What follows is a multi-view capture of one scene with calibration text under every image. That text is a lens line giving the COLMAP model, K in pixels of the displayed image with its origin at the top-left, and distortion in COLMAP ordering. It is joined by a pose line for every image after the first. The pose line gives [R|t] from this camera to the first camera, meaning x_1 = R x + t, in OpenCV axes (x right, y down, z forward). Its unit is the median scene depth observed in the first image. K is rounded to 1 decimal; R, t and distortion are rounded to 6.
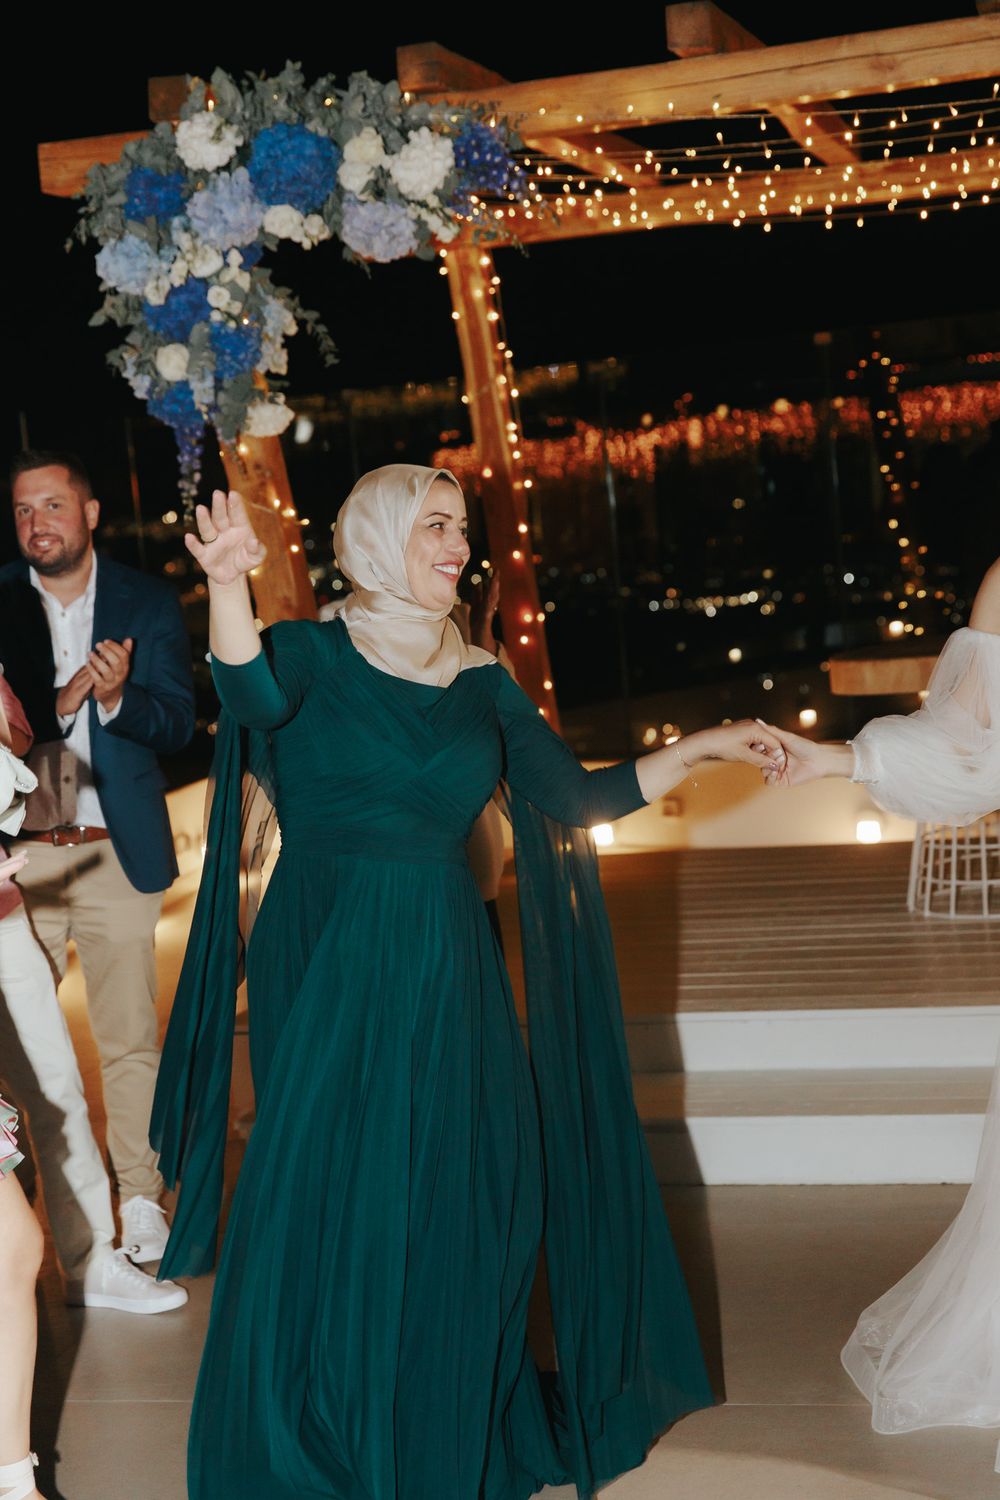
lens RADIAL K [[2450.4, 0, 500.0], [0, 2450.4, 750.0], [0, 0, 1]] dist [-0.004788, 0.010399]
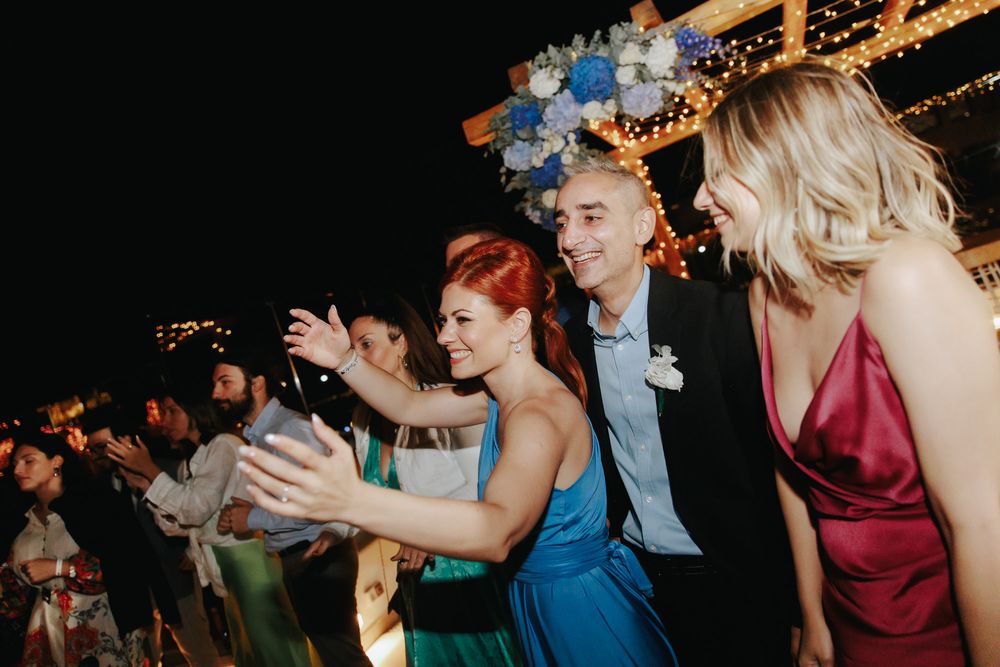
lens RADIAL K [[670.6, 0, 500.0], [0, 670.6, 333.5], [0, 0, 1]] dist [0.023958, -0.004507]
pose [[0.962940, -0.231824, -0.137858, -0.127120], [0.222706, 0.971723, -0.078461, -0.016557], [0.152149, 0.044851, 0.987339, 0.466211]]
